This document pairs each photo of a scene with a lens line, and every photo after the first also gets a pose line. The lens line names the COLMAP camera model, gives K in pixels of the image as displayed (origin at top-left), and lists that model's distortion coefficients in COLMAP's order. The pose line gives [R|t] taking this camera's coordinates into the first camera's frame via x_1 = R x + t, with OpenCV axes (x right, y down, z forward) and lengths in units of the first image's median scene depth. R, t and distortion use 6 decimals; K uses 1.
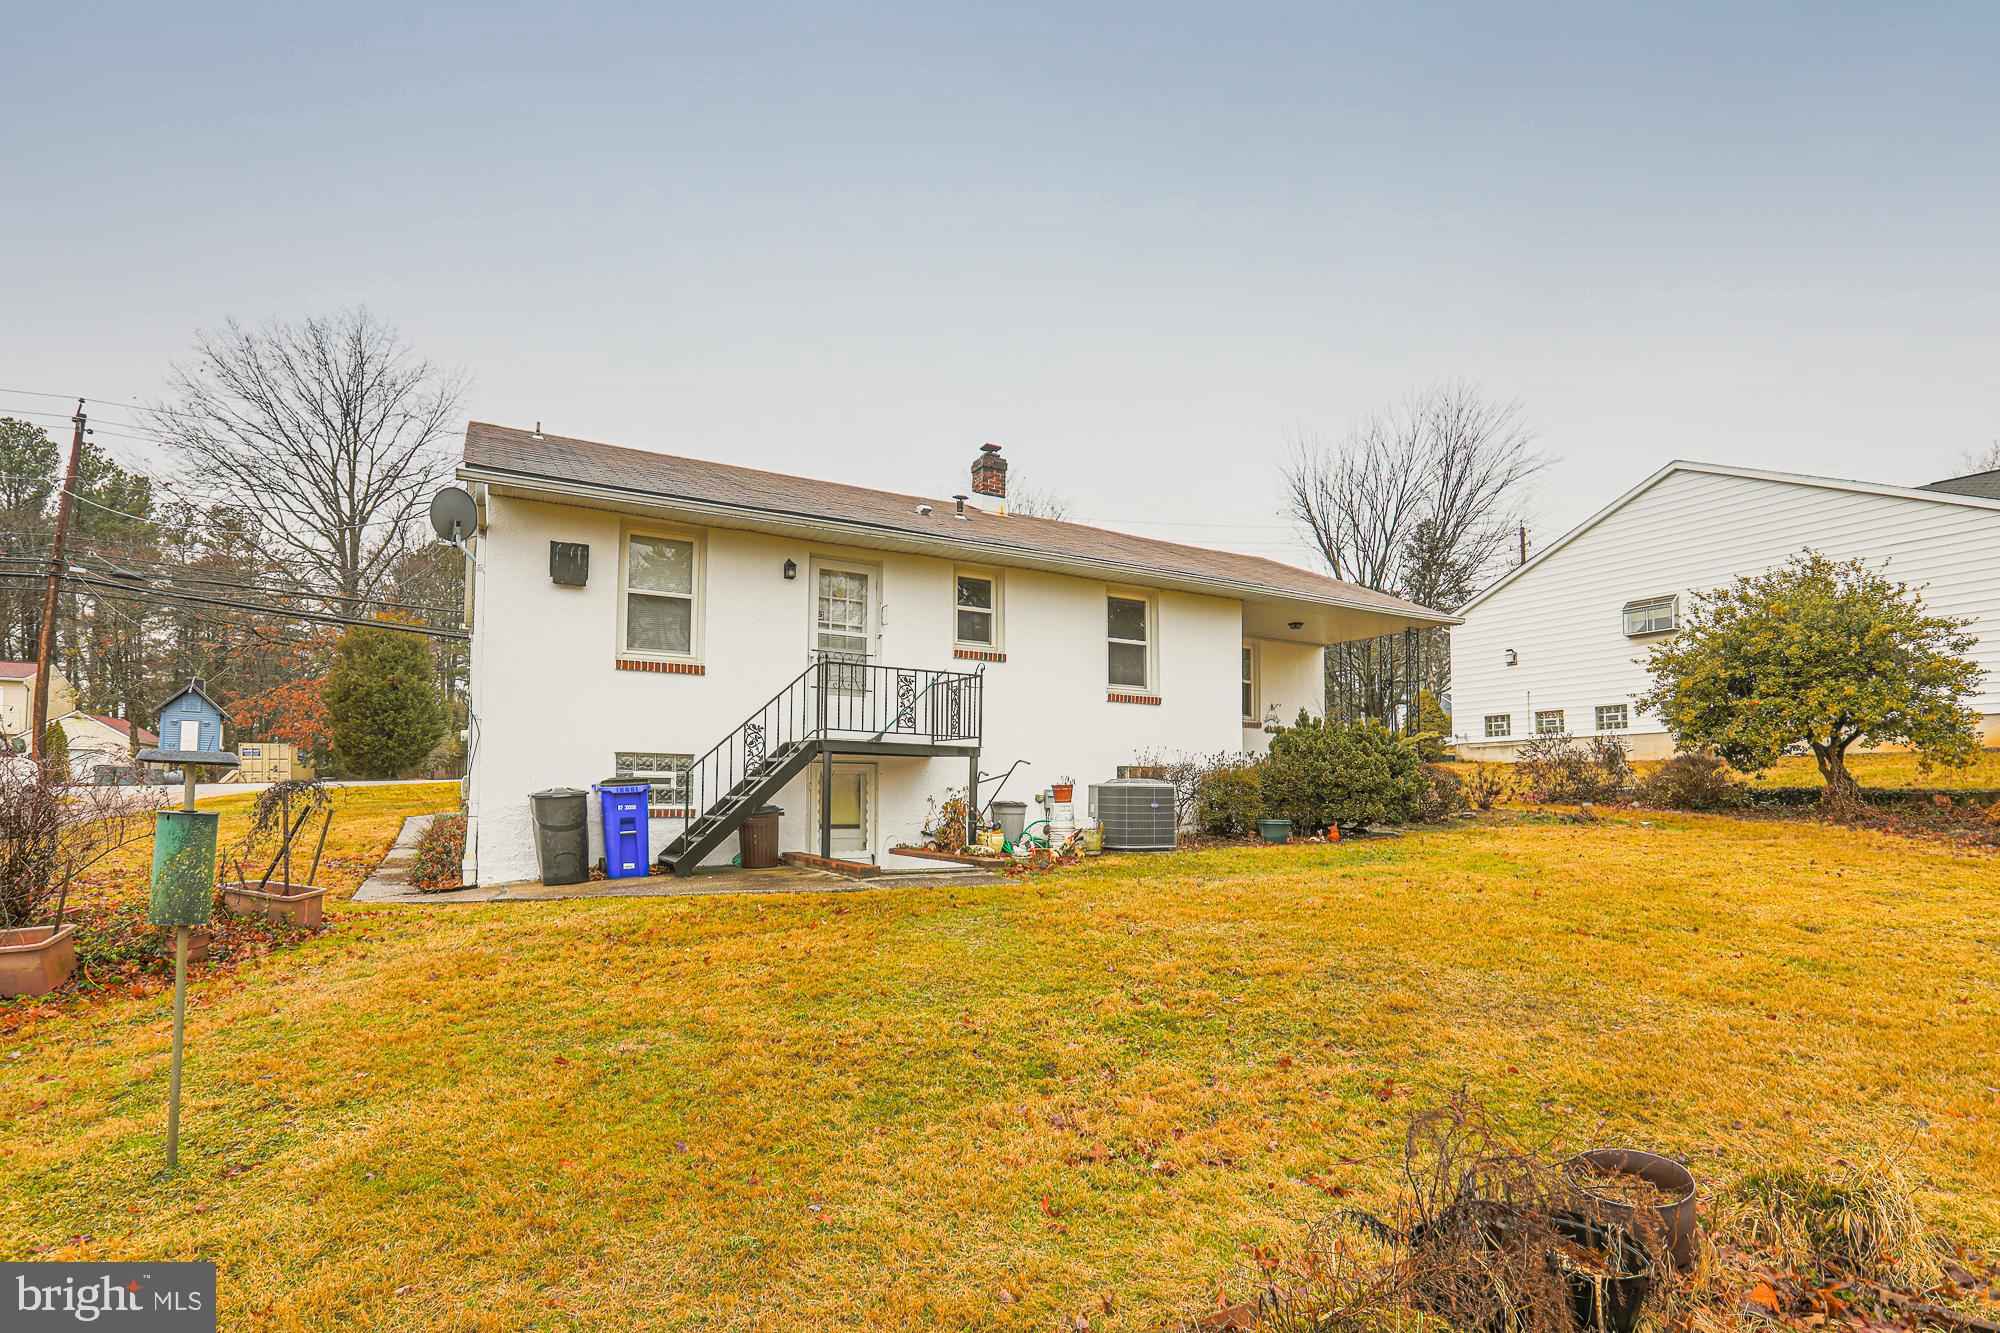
lens RADIAL K [[967.7, 0, 1003.0], [0, 967.7, 763.1], [0, 0, 1]] dist [-0.033667, 0.009352]
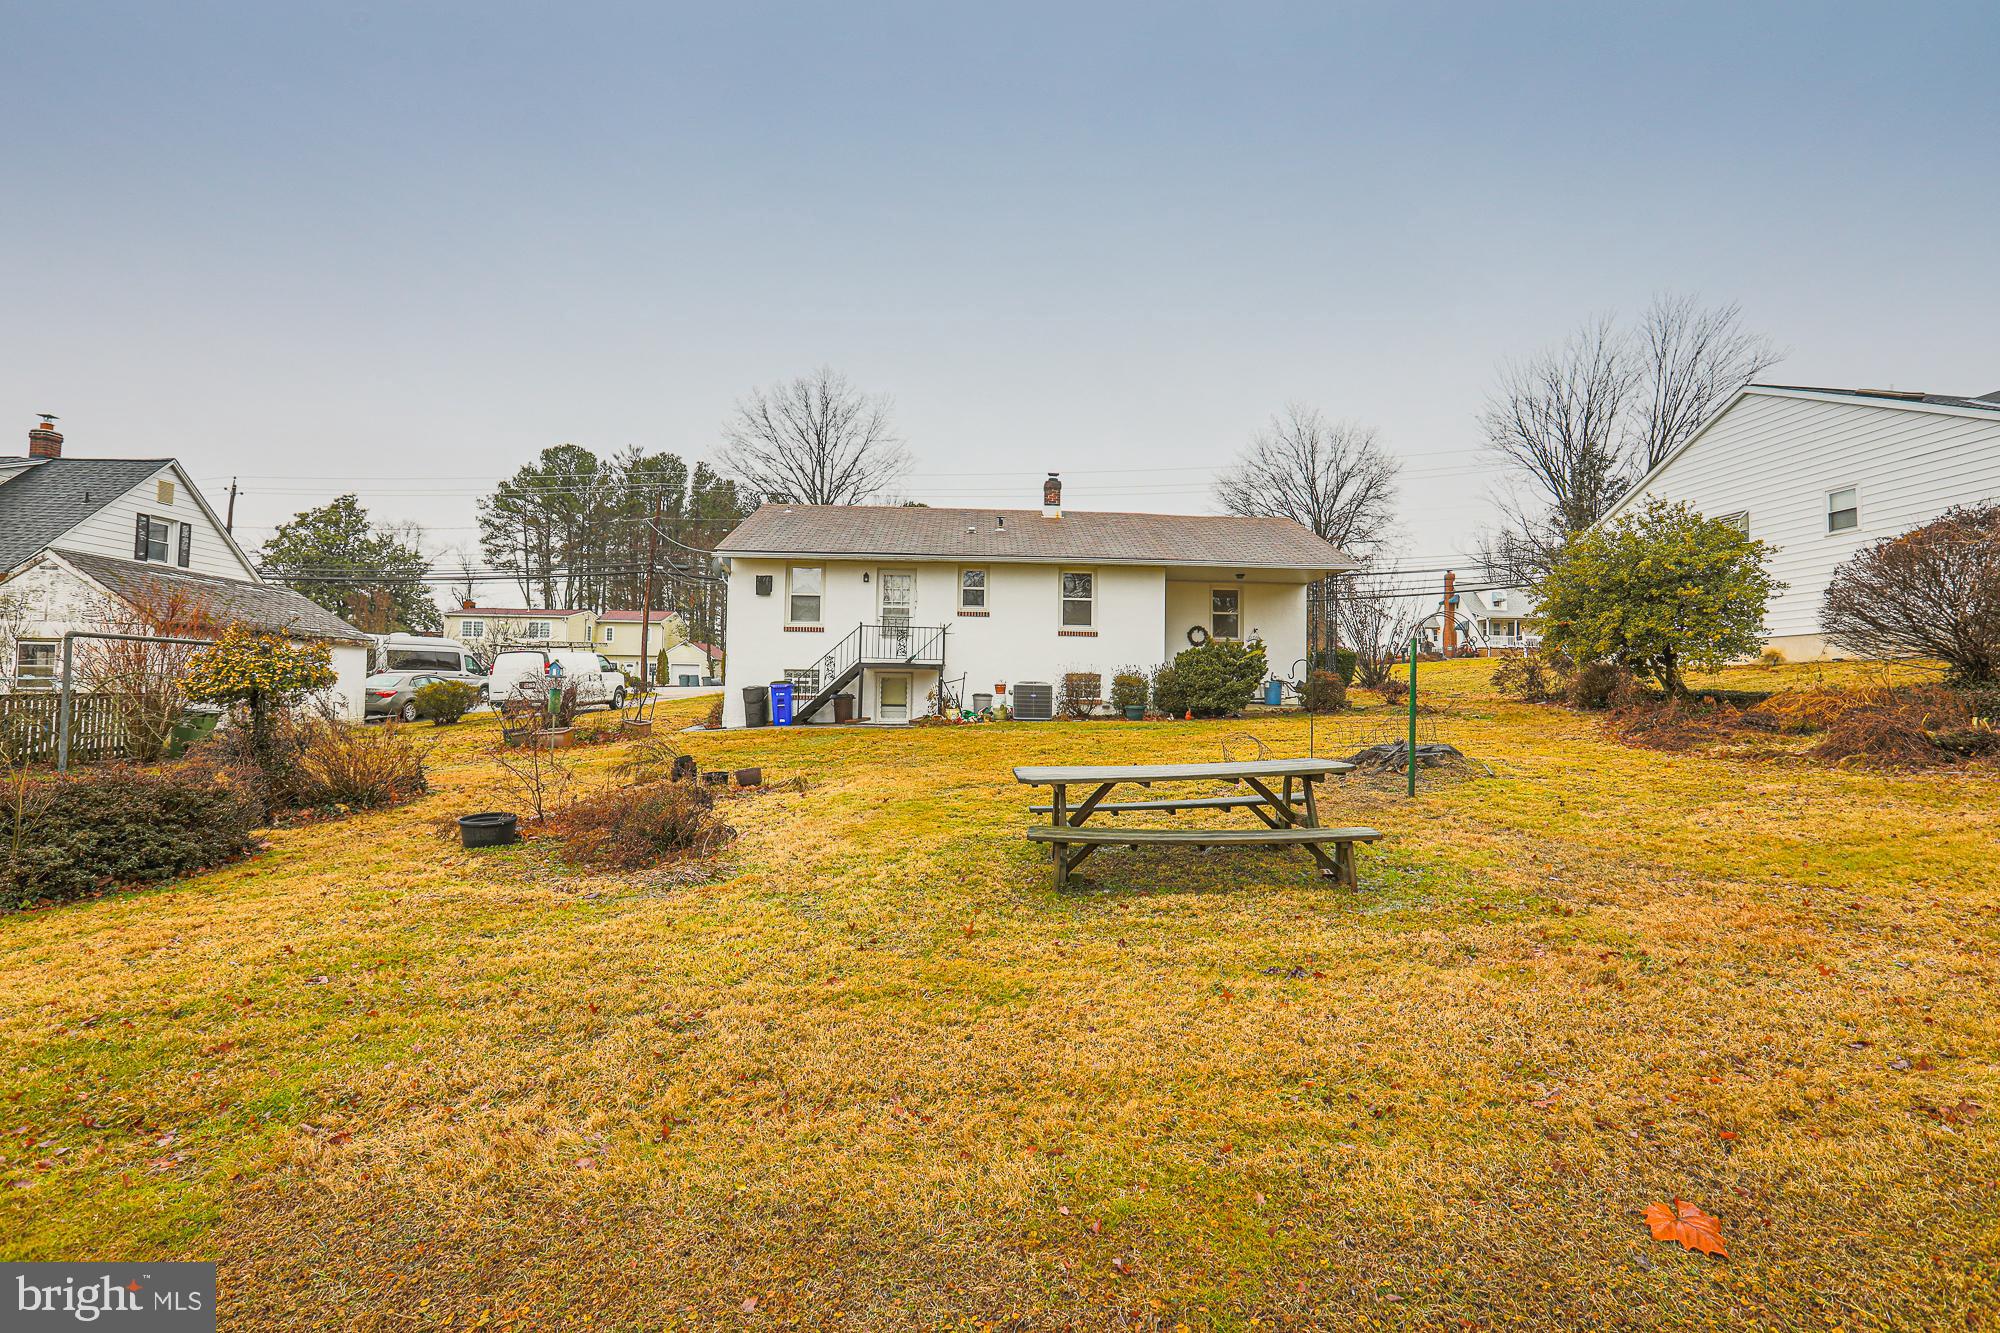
lens RADIAL K [[918.6, 0, 1029.5], [0, 918.6, 646.8], [0, 0, 1]] dist [-0.055011, 0.018797]
pose [[0.900124, -0.017885, -0.435267, 0.811850], [0.008127, 0.999672, -0.024268, -0.005662], [0.435558, 0.018307, 0.899974, -0.508526]]
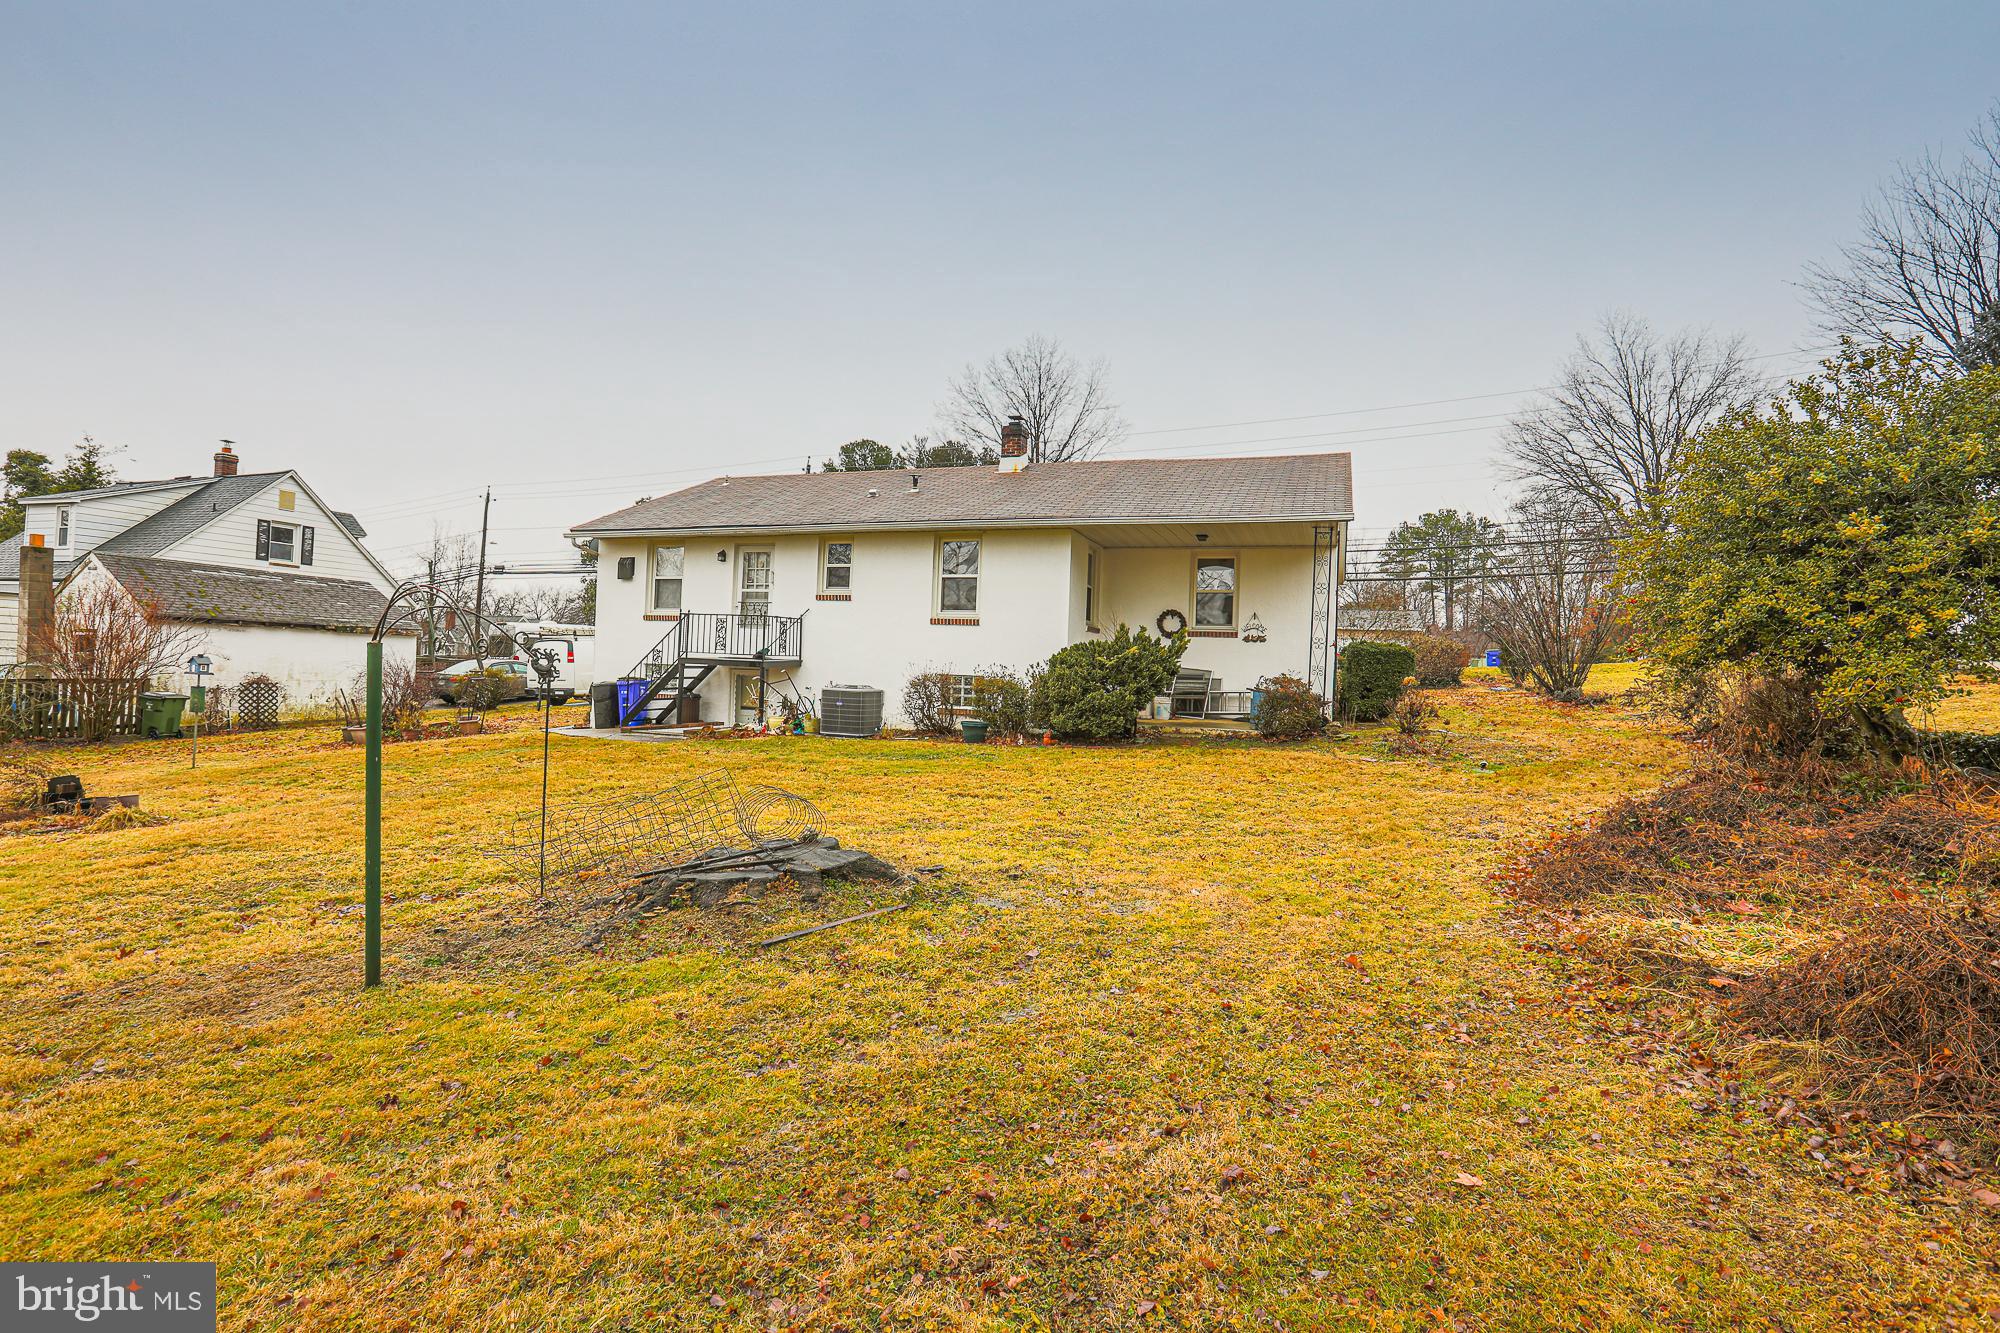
lens RADIAL K [[936.1, 0, 1025.6], [0, 936.1, 663.3], [0, 0, 1]] dist [-0.048000, 0.015381]
pose [[0.660728, 0.009378, -0.750567, 1.208288], [-0.003585, 0.999950, 0.009338, -0.025148], [0.750617, -0.003479, 0.660729, 0.278066]]
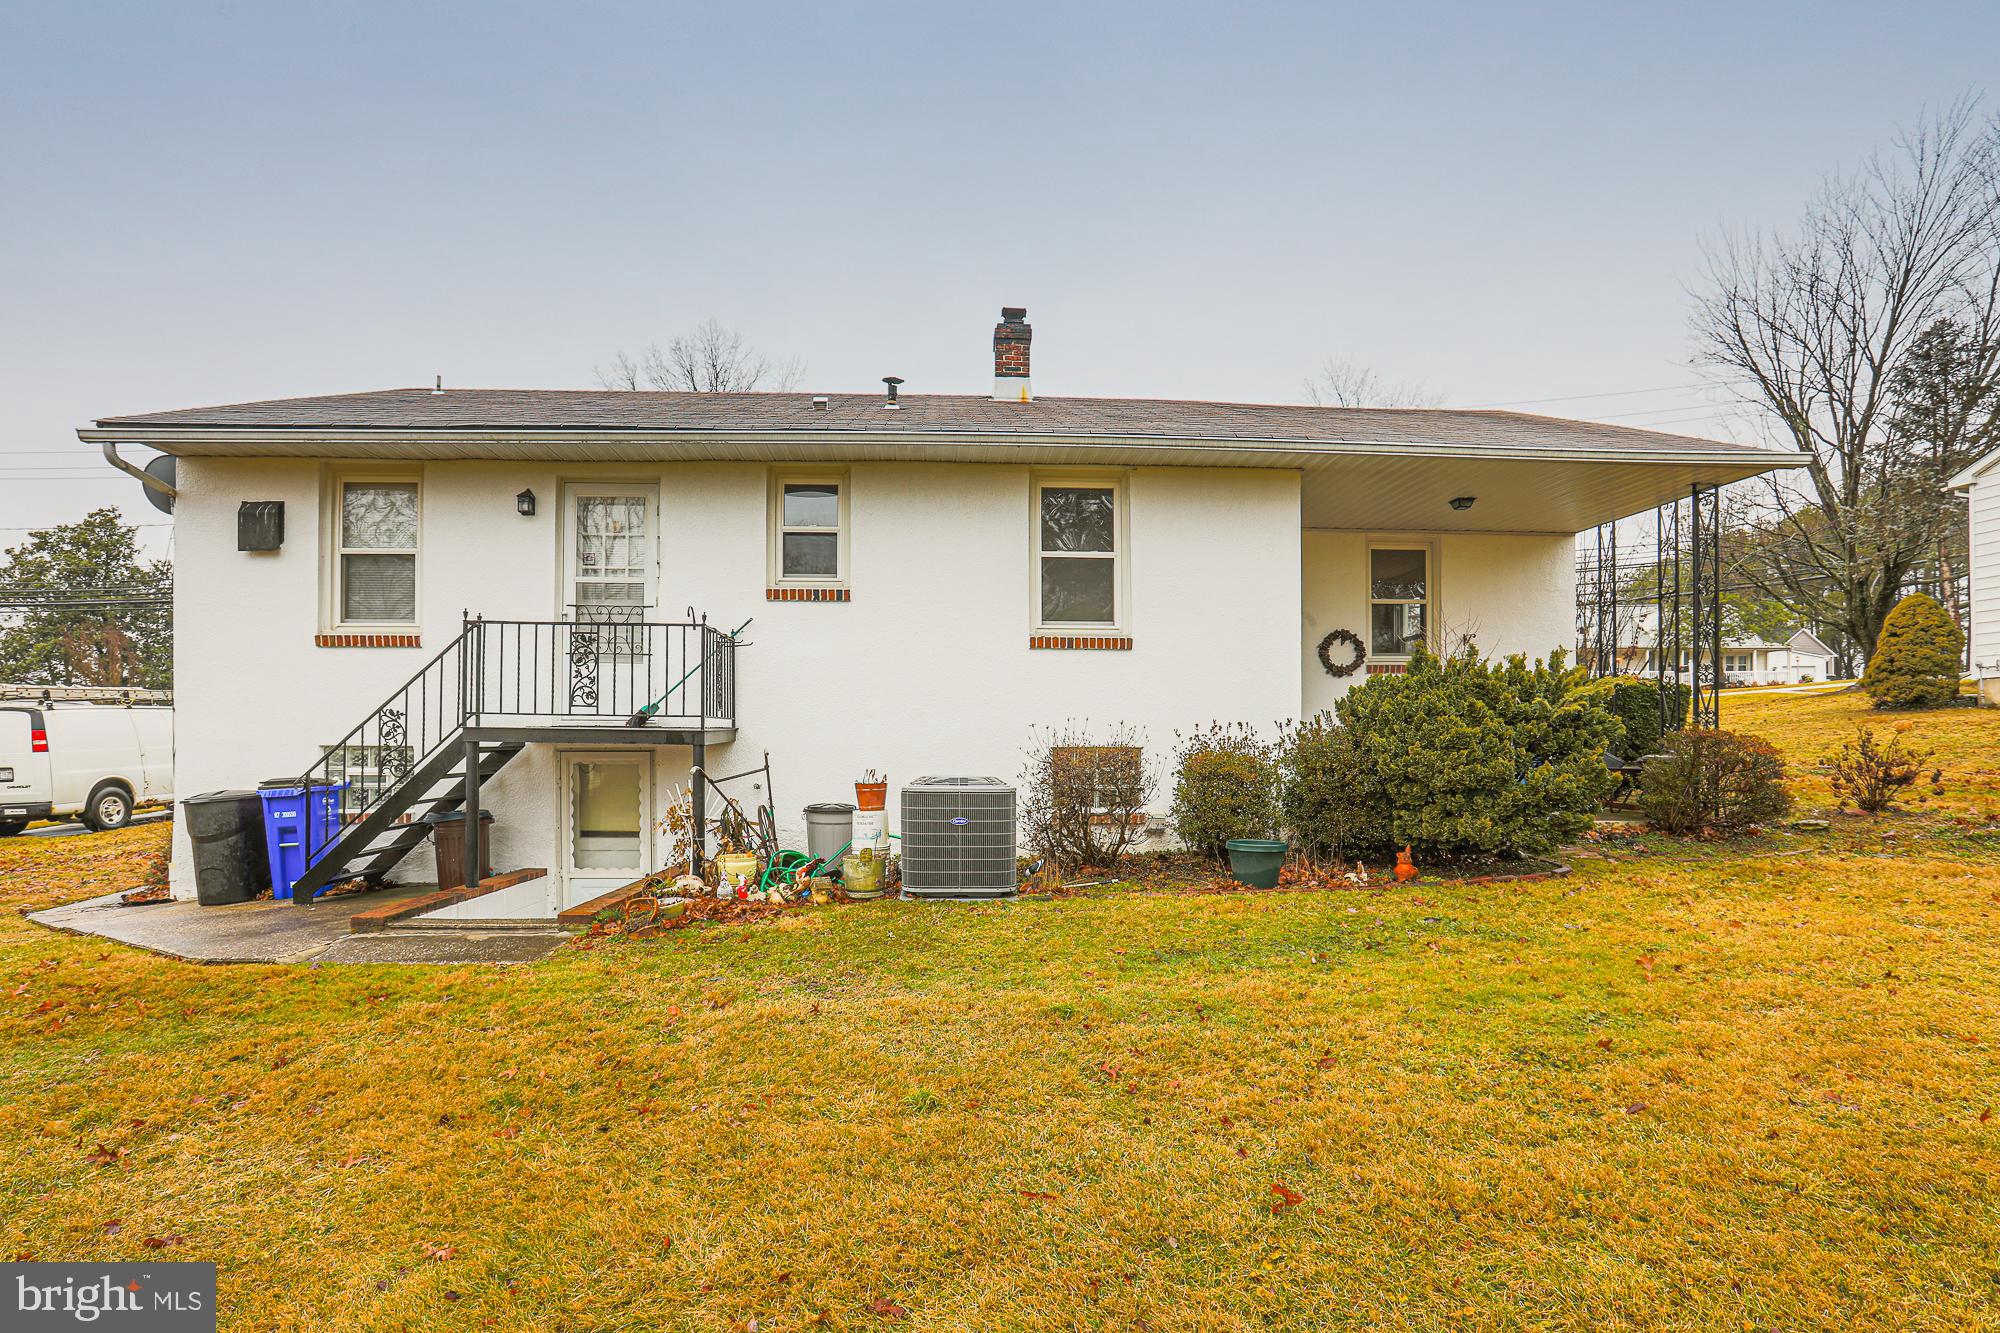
lens RADIAL K [[958.1, 0, 980.5], [0, 958.1, 748.8], [0, 0, 1]] dist [-0.030393, 0.000643]
pose [[0.892625, -0.004616, -0.450776, 0.392689], [0.021422, 0.999252, 0.032187, -0.018268], [0.450290, -0.038387, 0.892057, 0.423485]]
